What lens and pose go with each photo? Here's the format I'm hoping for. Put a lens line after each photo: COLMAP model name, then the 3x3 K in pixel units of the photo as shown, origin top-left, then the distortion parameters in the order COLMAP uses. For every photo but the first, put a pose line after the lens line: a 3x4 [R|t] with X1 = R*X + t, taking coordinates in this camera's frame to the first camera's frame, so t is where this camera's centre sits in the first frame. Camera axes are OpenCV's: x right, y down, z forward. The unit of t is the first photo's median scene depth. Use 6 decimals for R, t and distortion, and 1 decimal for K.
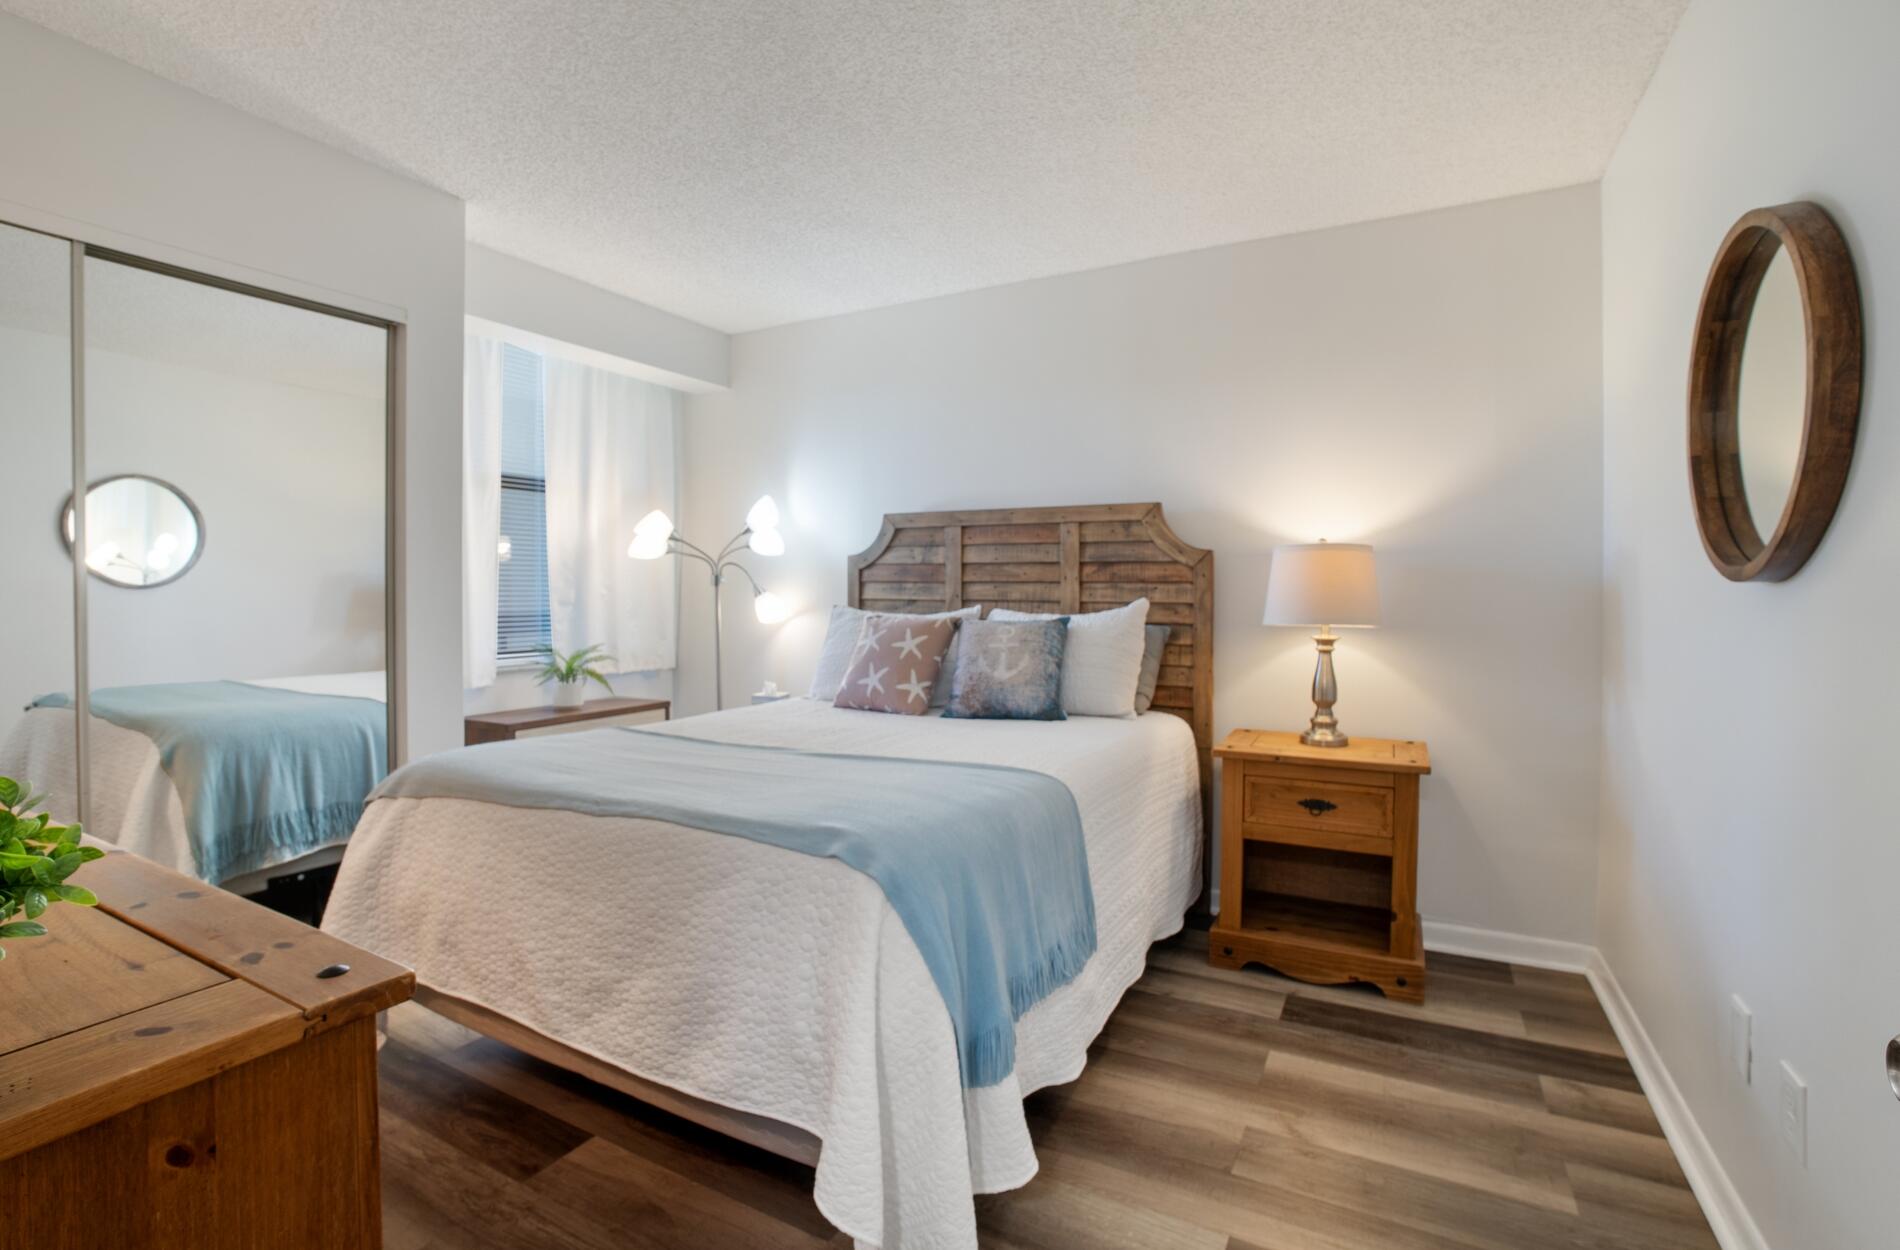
lens RADIAL K [[824.7, 0, 948.7], [0, 824.7, 588.7], [0, 0, 1]] dist [-0.016607, -0.000034]
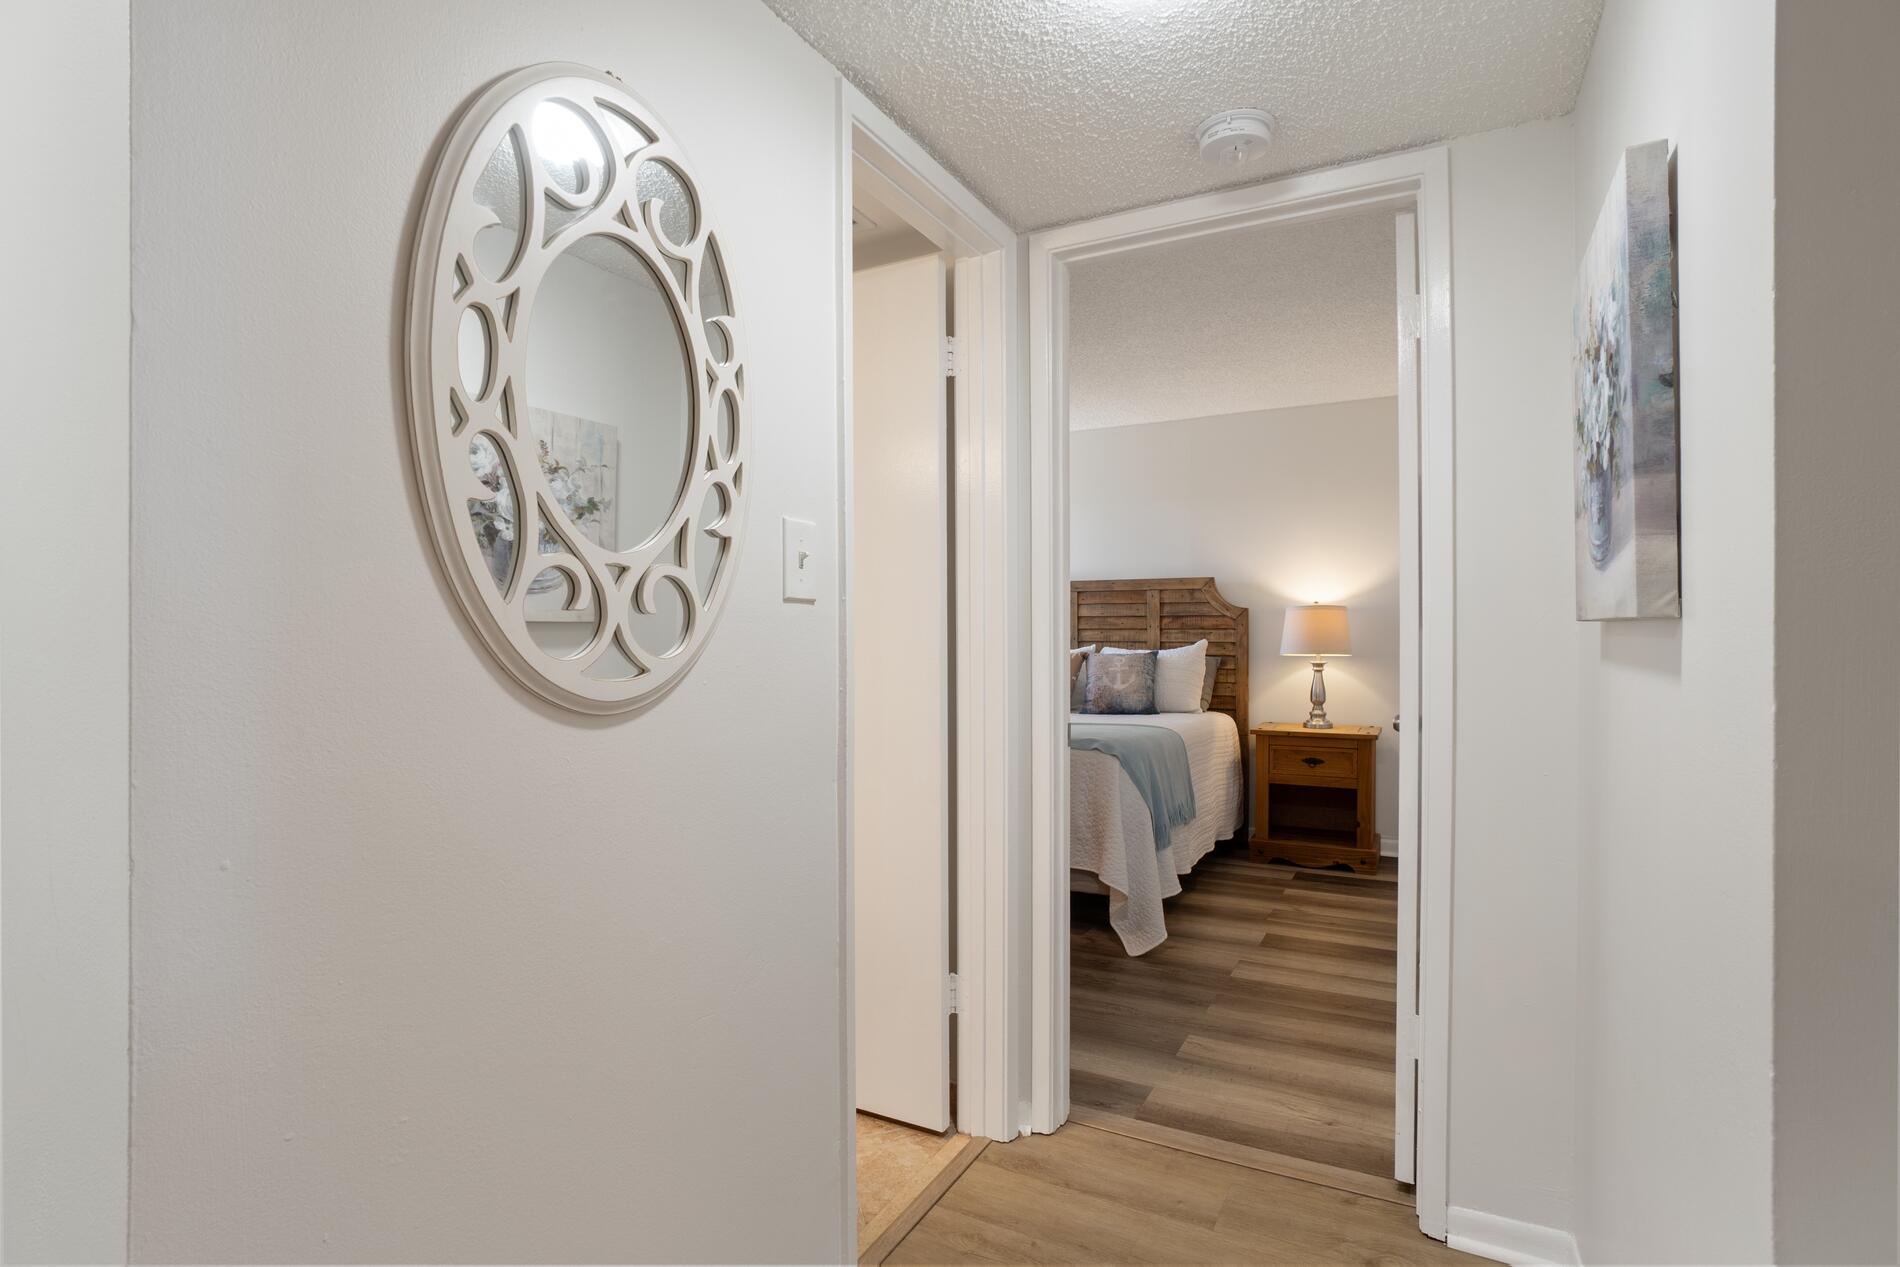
lens RADIAL K [[899.5, 0, 950.0], [0, 899.5, 633.5], [0, 0, 1]] dist [0.000519, 0.000087]
pose [[0.999914, -0.004696, 0.012257, -0.279996], [0.004717, 0.999988, -0.001650, 0.001530], [-0.012249, 0.001708, 0.999924, -0.738211]]
